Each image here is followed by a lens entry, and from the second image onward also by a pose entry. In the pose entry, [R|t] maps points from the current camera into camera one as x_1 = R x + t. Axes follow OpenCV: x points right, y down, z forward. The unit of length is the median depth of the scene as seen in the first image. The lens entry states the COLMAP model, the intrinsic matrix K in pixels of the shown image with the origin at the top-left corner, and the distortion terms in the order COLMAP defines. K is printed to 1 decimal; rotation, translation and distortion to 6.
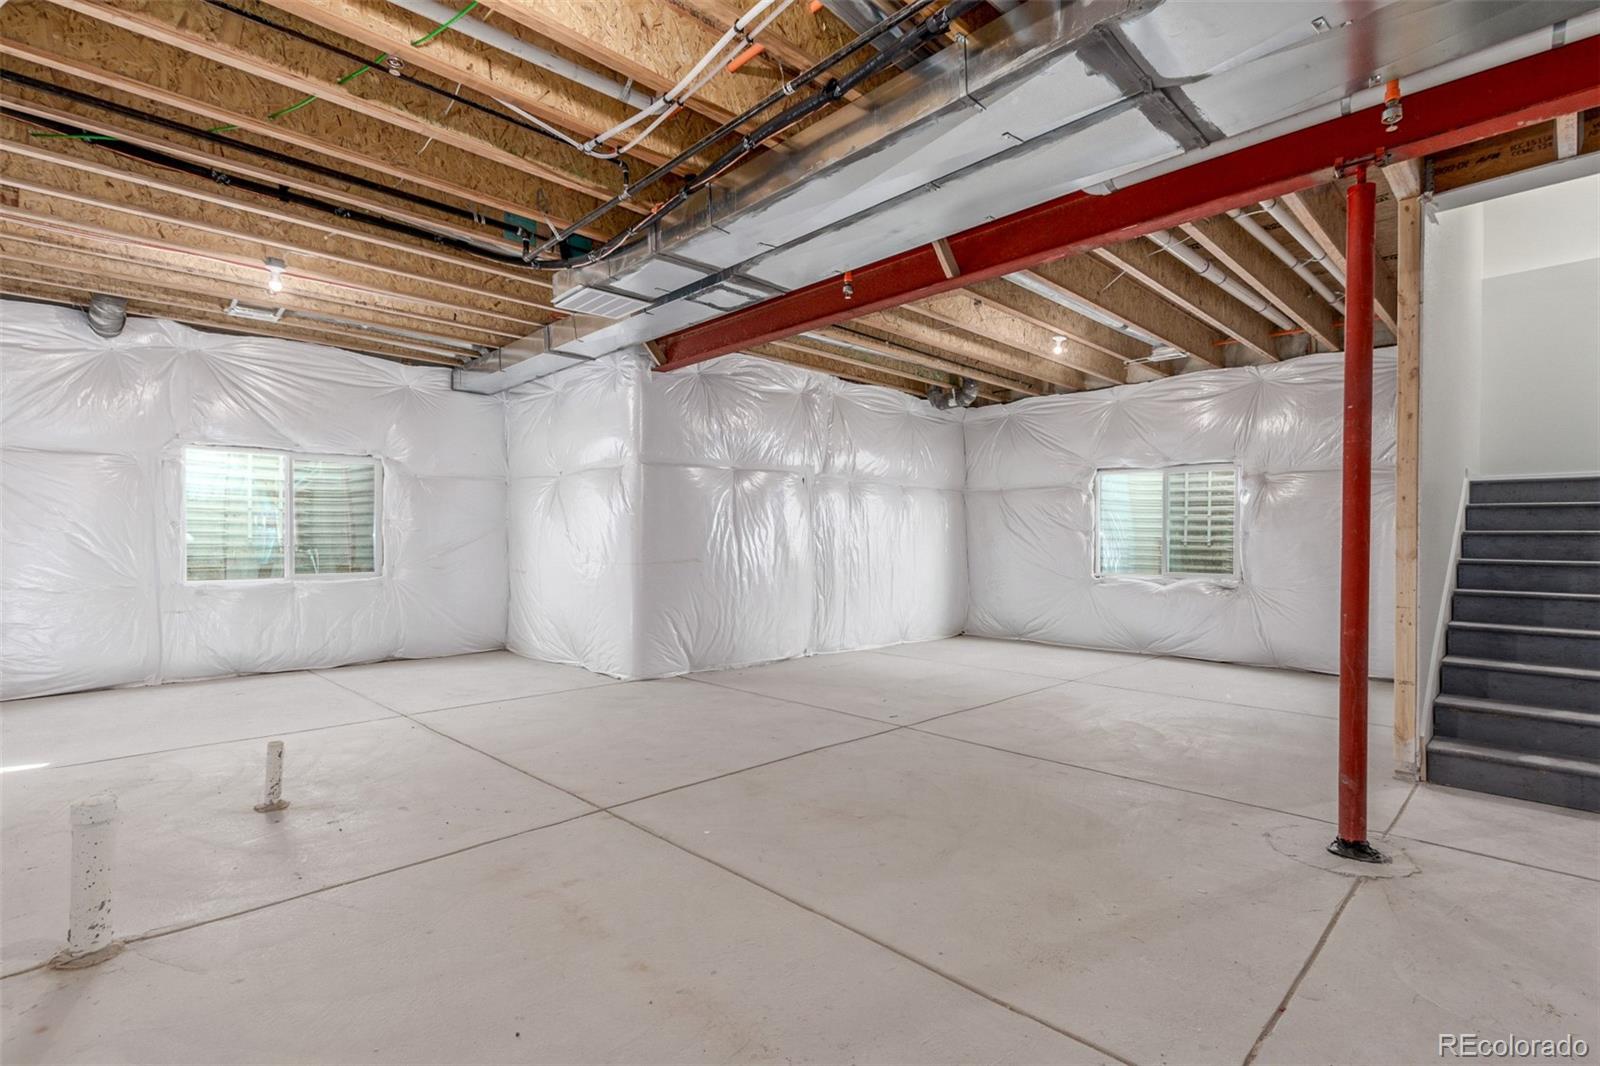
lens RADIAL K [[741.4, 0, 808.0], [0, 741.4, 538.0], [0, 0, 1]] dist [0.003565, 0.000009]
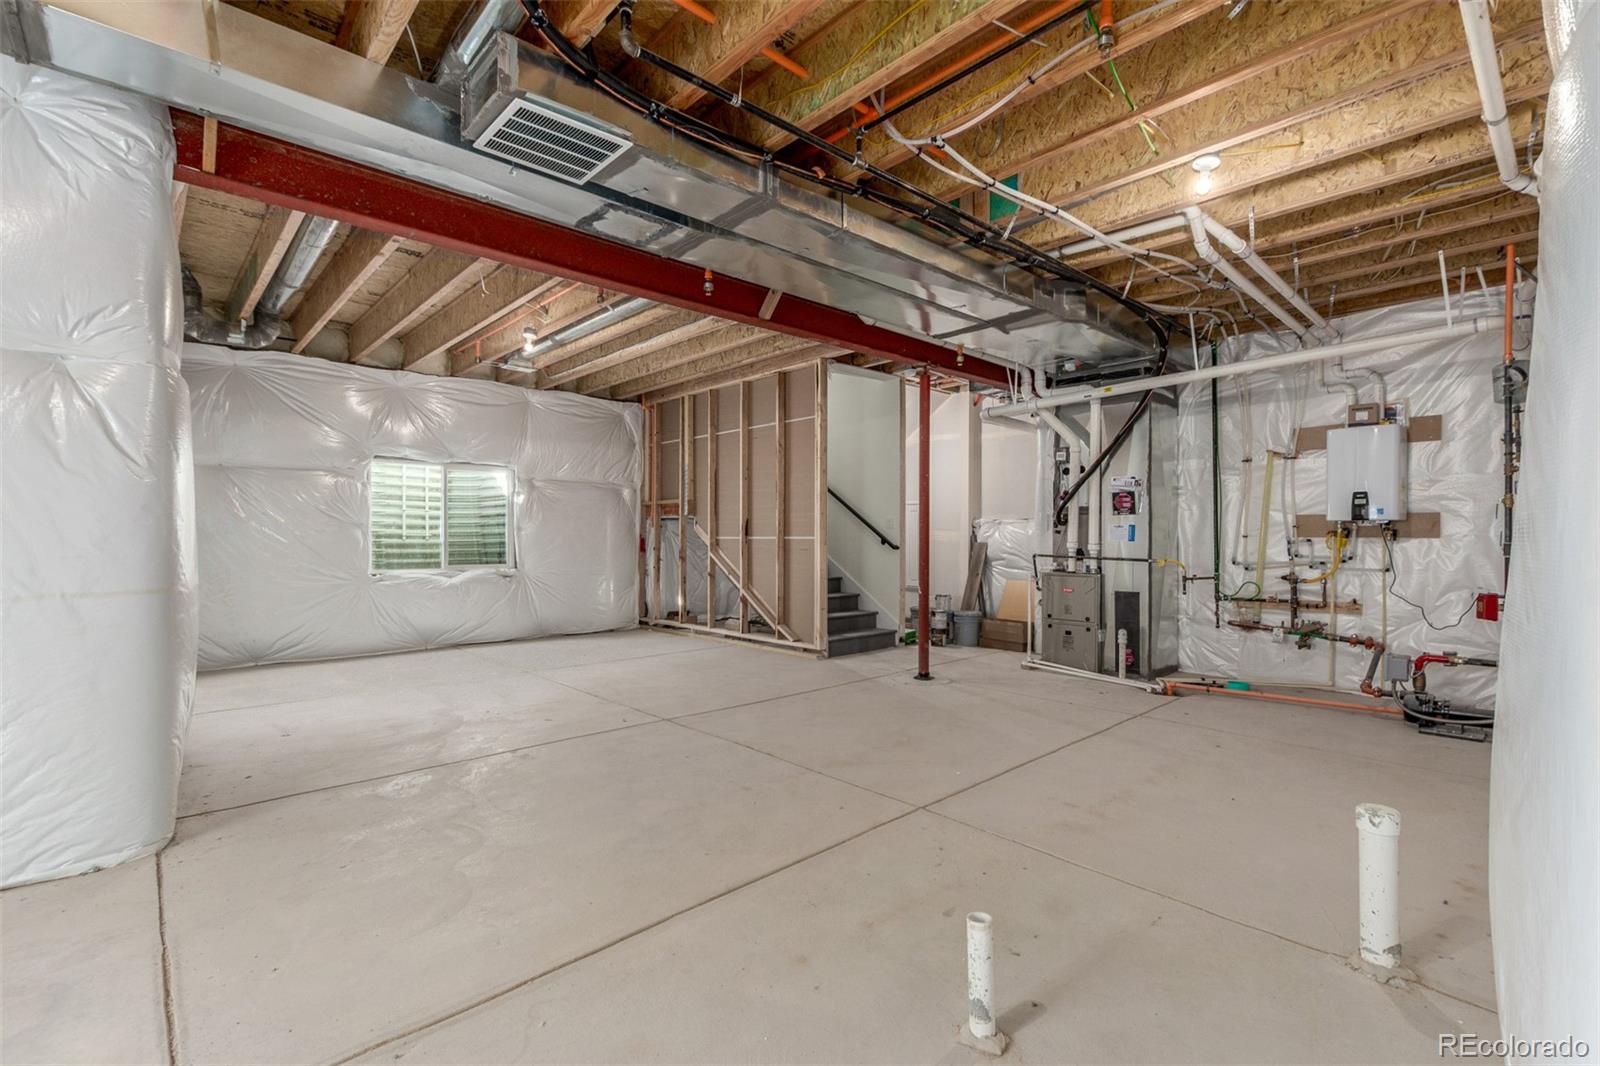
lens RADIAL K [[741.4, 0, 808.0], [0, 741.4, 538.0], [0, 0, 1]] dist [0.003565, 0.000009]
pose [[0.017409, -0.006673, 0.999826, -0.585720], [-0.005152, 0.999964, 0.006764, -0.001652], [-0.999835, -0.005269, 0.017374, 0.522906]]
